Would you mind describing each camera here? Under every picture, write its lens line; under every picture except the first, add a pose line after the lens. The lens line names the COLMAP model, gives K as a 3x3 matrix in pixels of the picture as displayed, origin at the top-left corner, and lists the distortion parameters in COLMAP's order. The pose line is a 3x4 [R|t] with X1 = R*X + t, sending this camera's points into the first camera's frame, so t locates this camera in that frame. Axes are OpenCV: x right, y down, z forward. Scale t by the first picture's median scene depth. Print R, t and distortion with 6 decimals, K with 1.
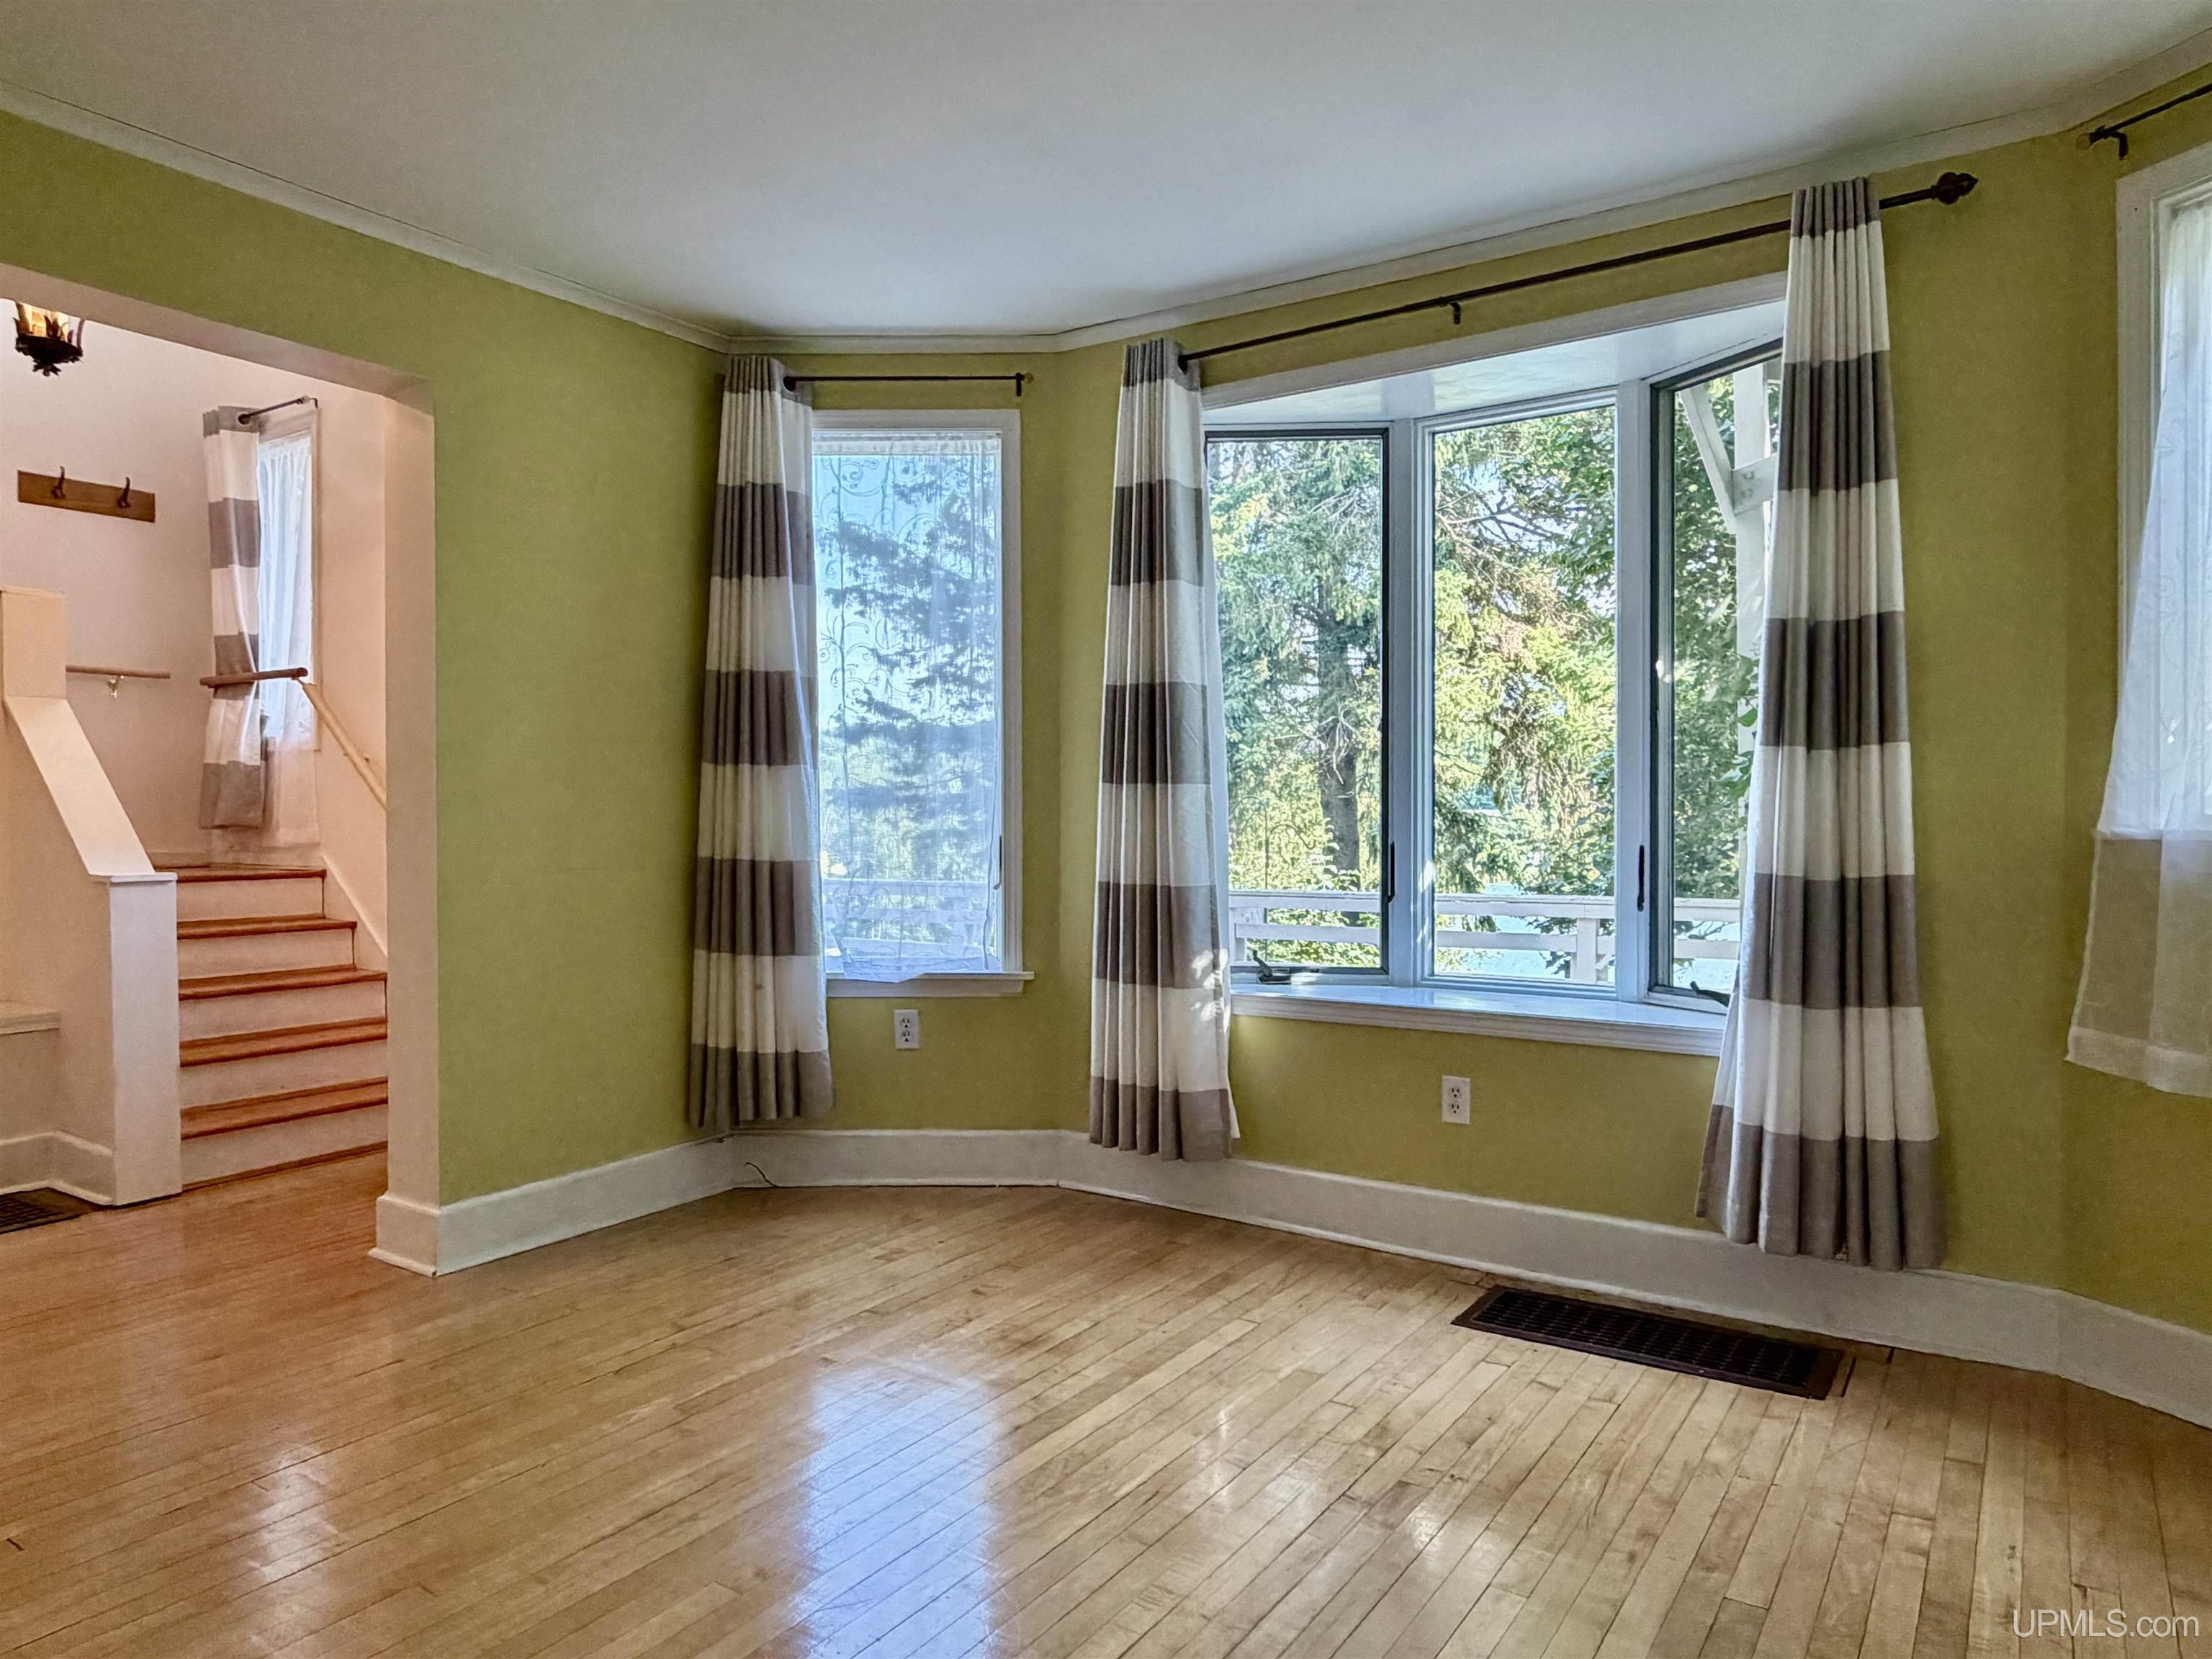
lens RADIAL K [[1415.1, 0, 1082.5], [0, 1415.1, 825.3], [0, 0, 1]] dist [0.006497, -0.002962]
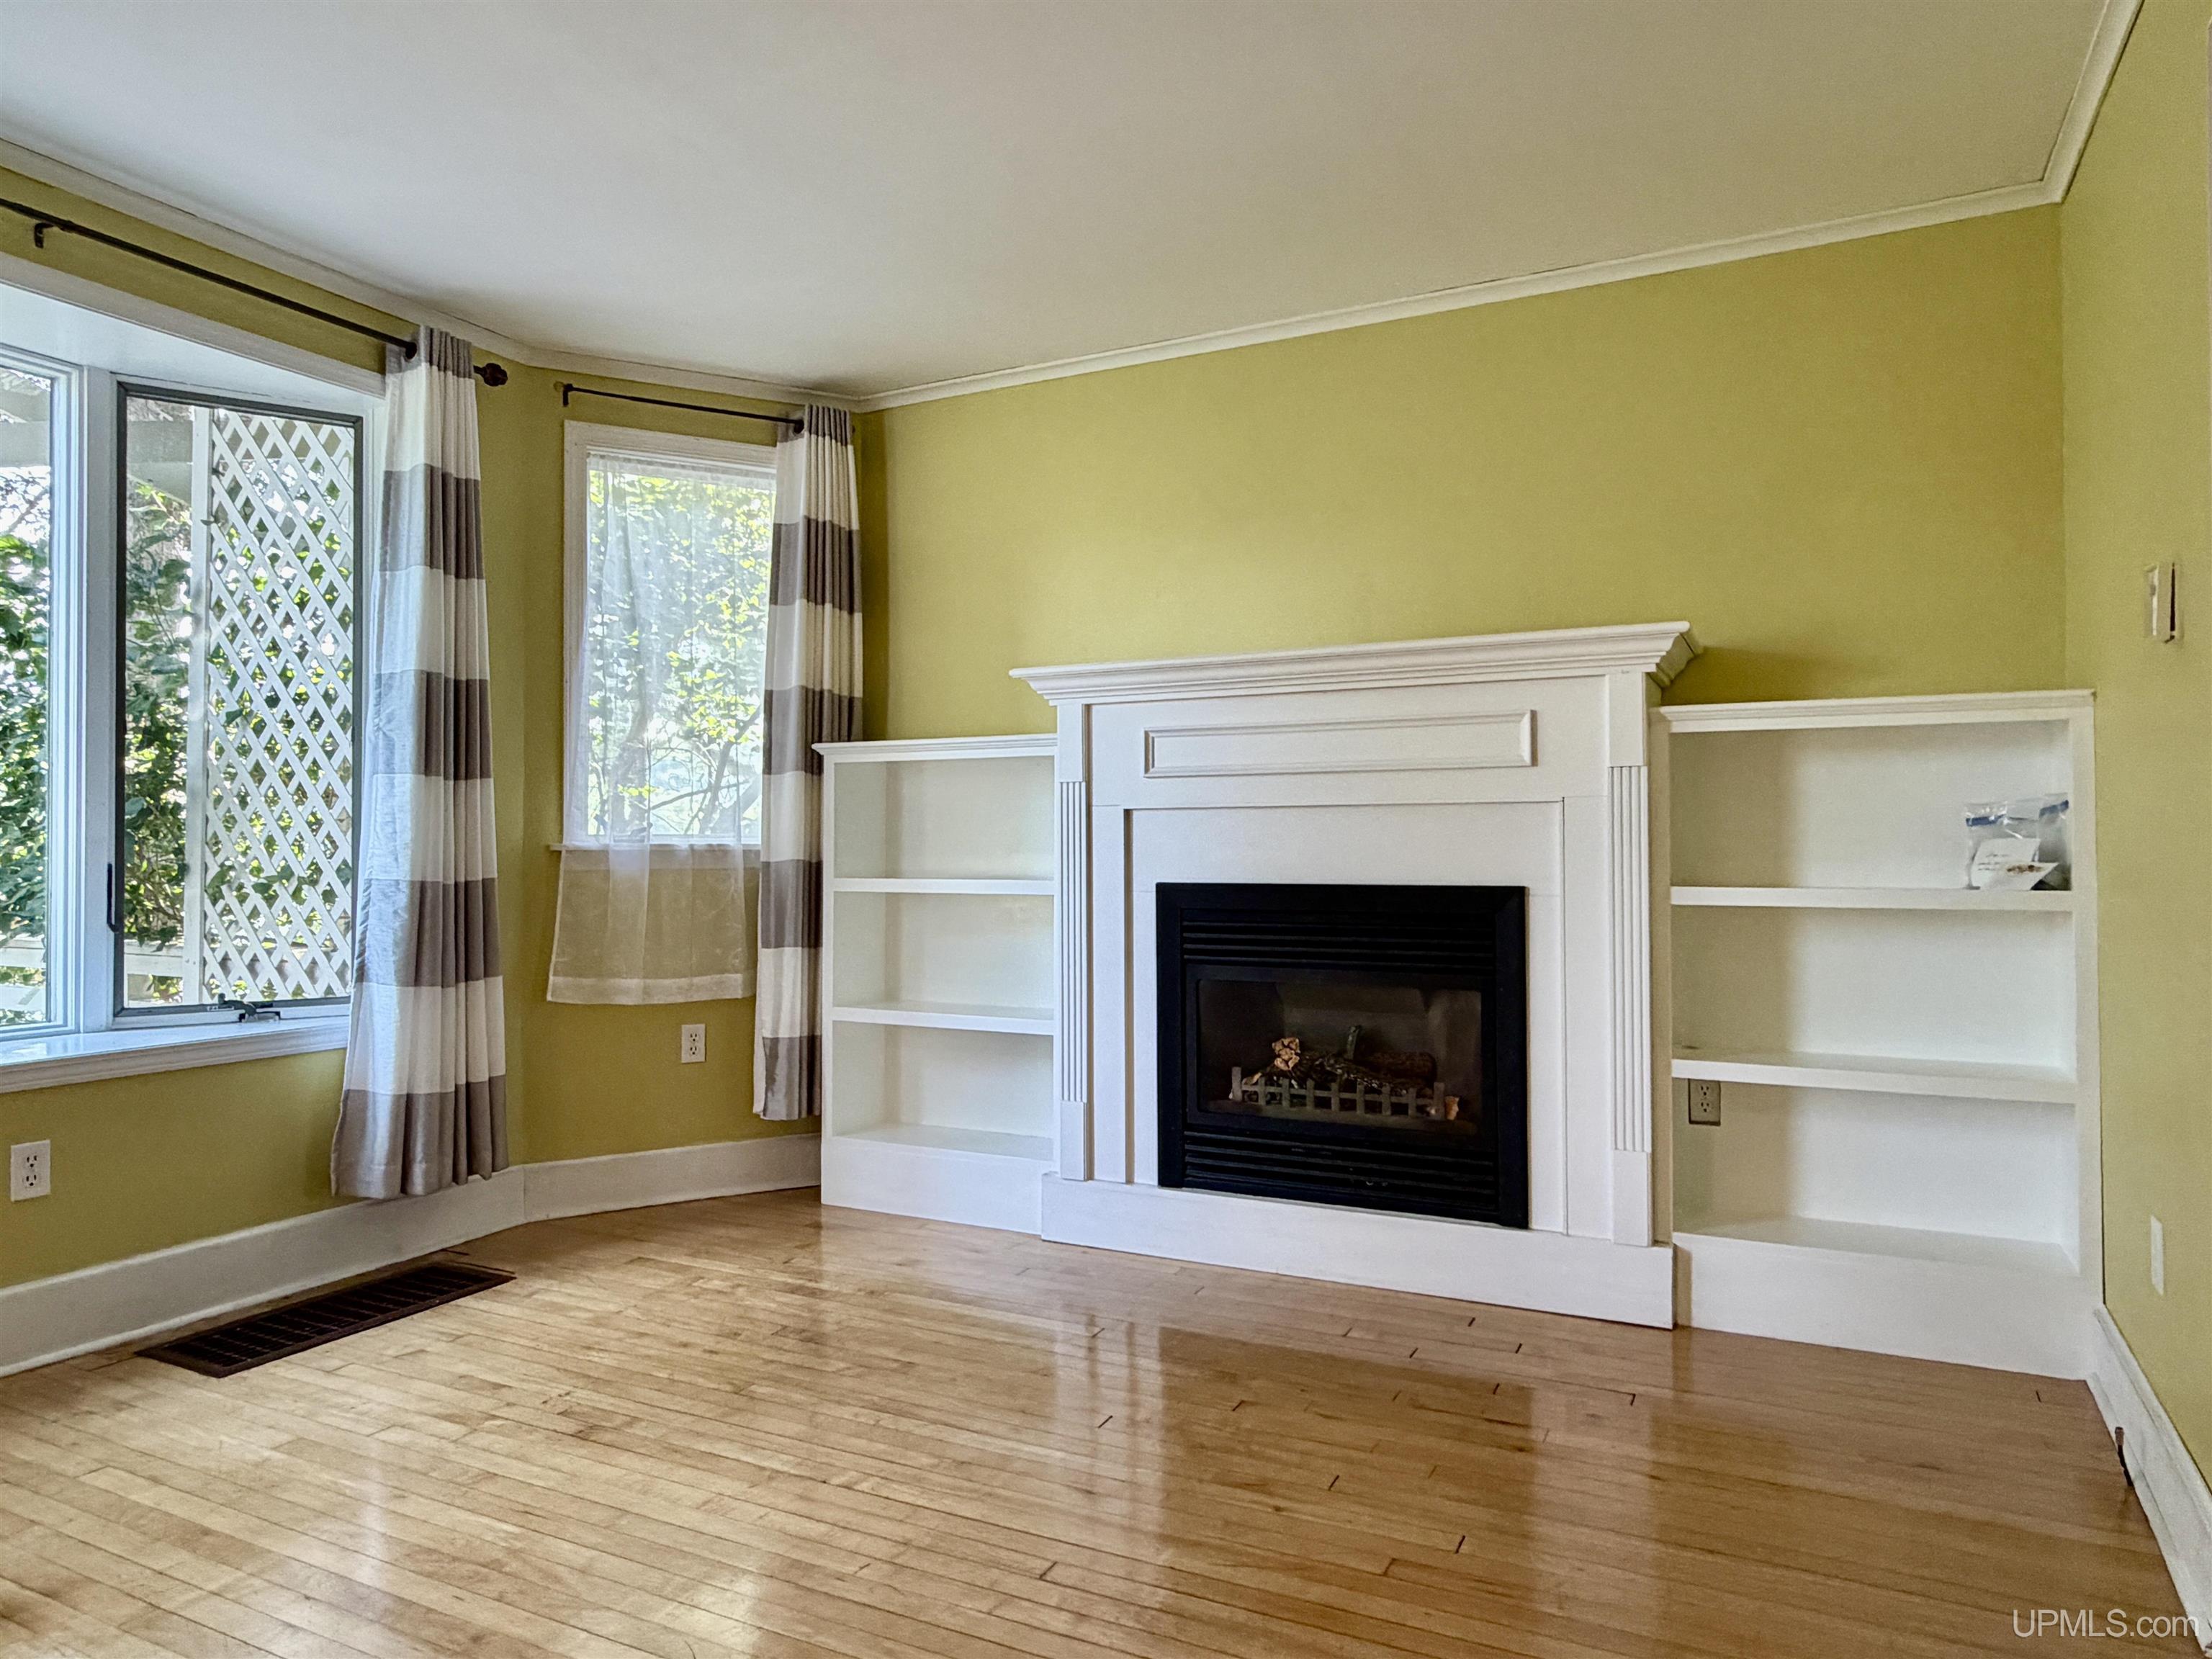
lens RADIAL K [[1415.1, 0, 1083.1], [0, 1415.1, 836.1], [0, 0, 1]] dist [0.006497, -0.002962]
pose [[-0.140177, 0.016376, 0.989991, -0.633387], [0.009344, 0.999841, -0.015216, 0.016540], [-0.990082, 0.007118, -0.140308, 0.492402]]
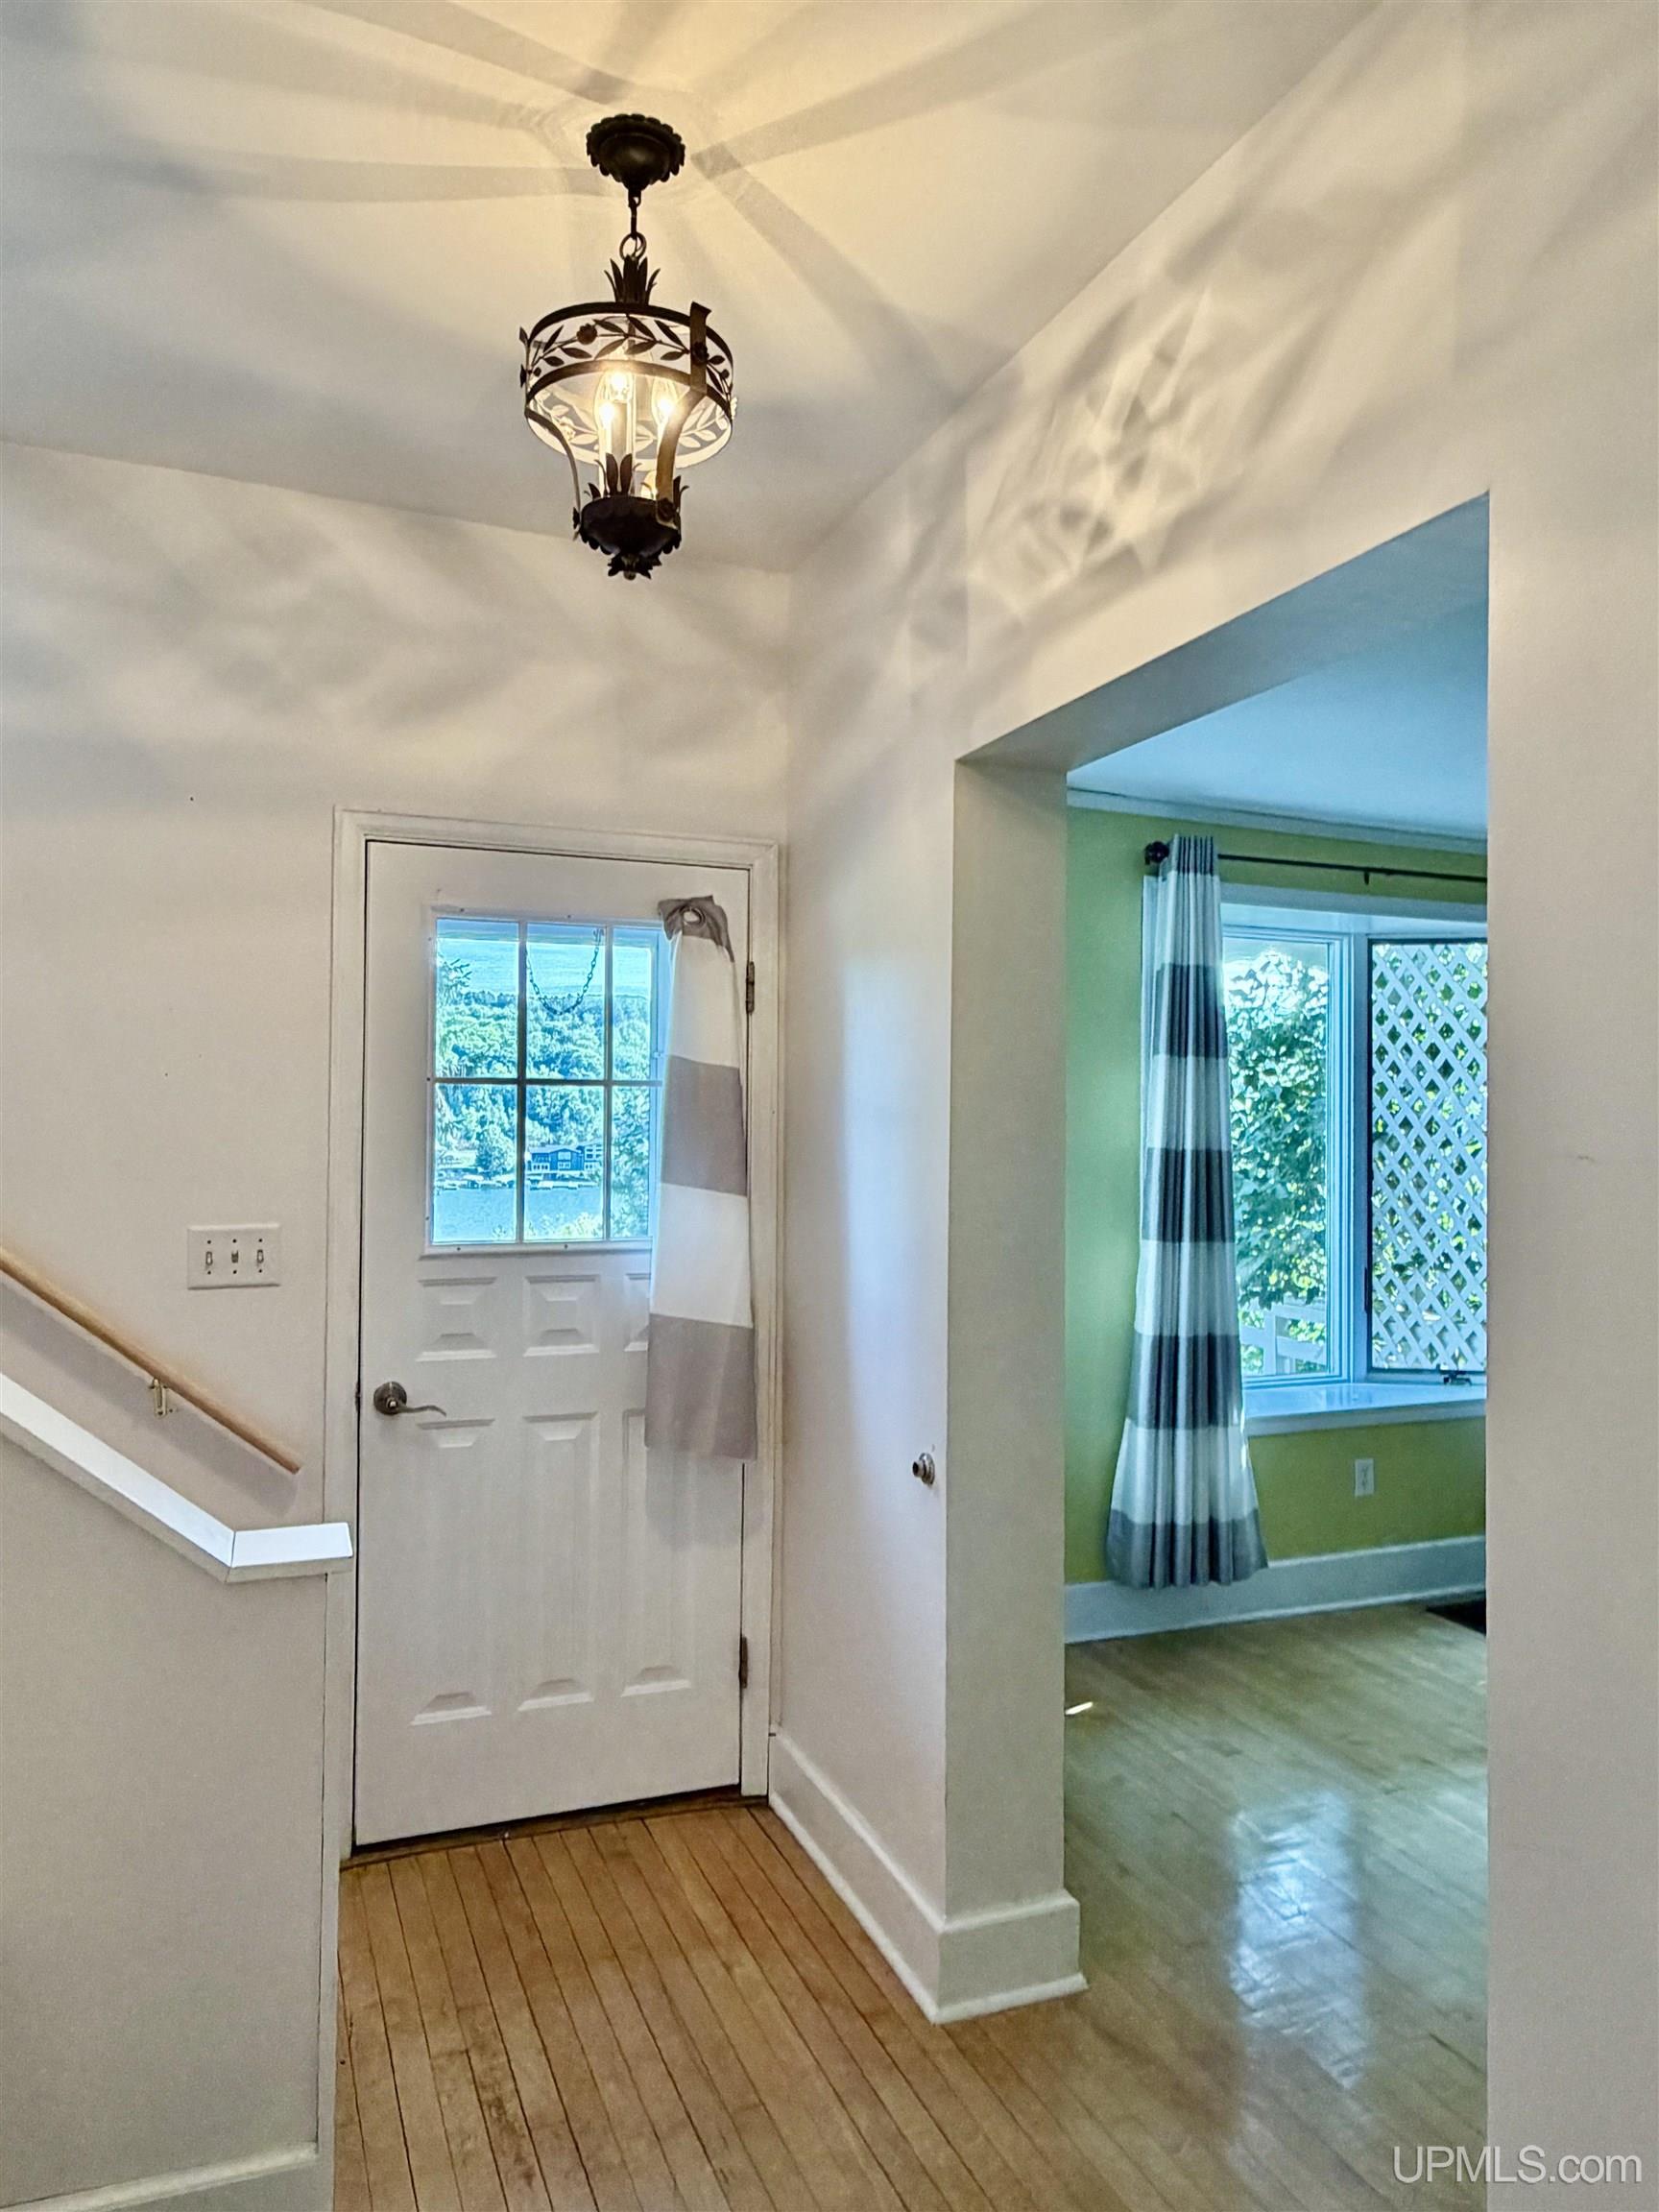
lens RADIAL K [[1471.3, 0, 829.5], [0, 1471.3, 1094.9], [0, 0, 1]] dist [0.003785, 0.000613]
pose [[0.539039, 0.027417, 0.841835, -1.121474], [-0.006078, 0.999571, -0.028662, -0.112891], [-0.842259, 0.010333, 0.538974, 0.663999]]
